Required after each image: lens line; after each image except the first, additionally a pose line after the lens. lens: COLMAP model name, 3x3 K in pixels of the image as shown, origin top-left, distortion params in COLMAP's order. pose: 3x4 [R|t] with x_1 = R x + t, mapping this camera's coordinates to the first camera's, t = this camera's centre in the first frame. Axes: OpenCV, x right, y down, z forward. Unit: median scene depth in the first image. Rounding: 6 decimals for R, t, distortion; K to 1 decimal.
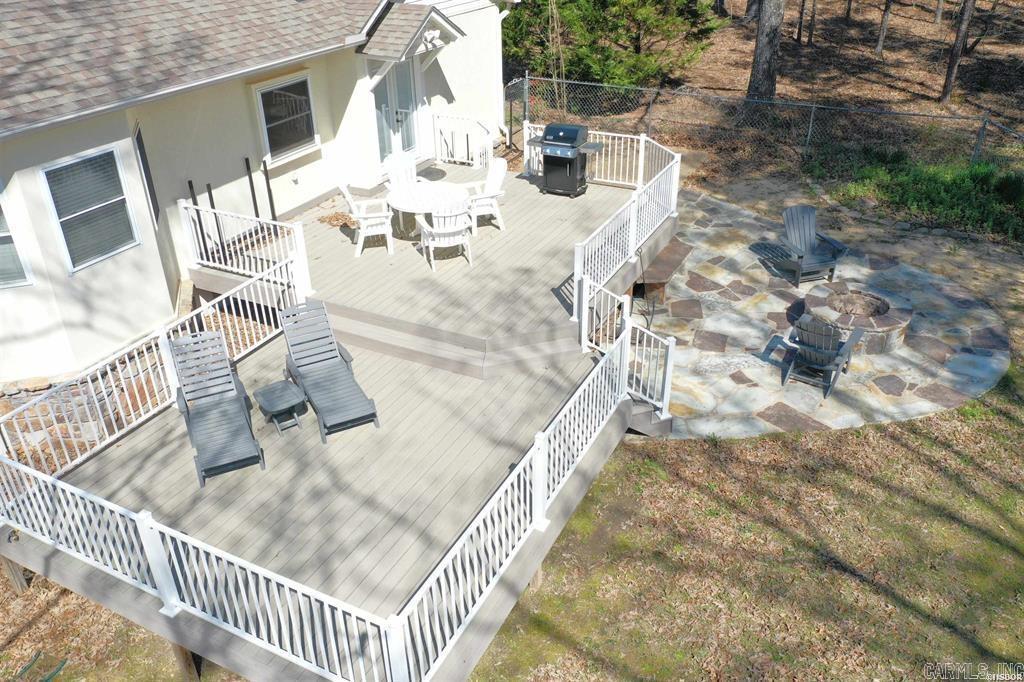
lens RADIAL K [[805.6, 0, 512.0], [0, 805.6, 341.0], [0, 0, 1]] dist [-0.000308, -0.003927]
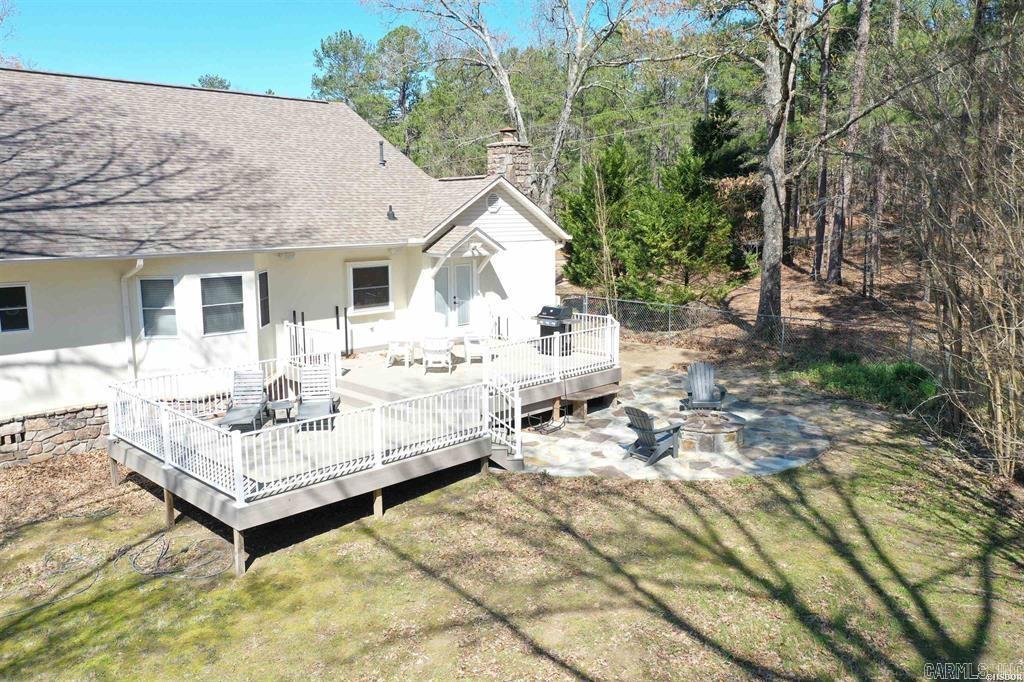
lens RADIAL K [[805.6, 0, 512.0], [0, 805.6, 341.0], [0, 0, 1]] dist [-0.000308, -0.003927]
pose [[0.953543, 0.060646, -0.295089, 0.548203], [-0.158093, 0.934548, -0.318790, 0.335026], [0.256442, 0.350631, 0.900719, -0.361514]]
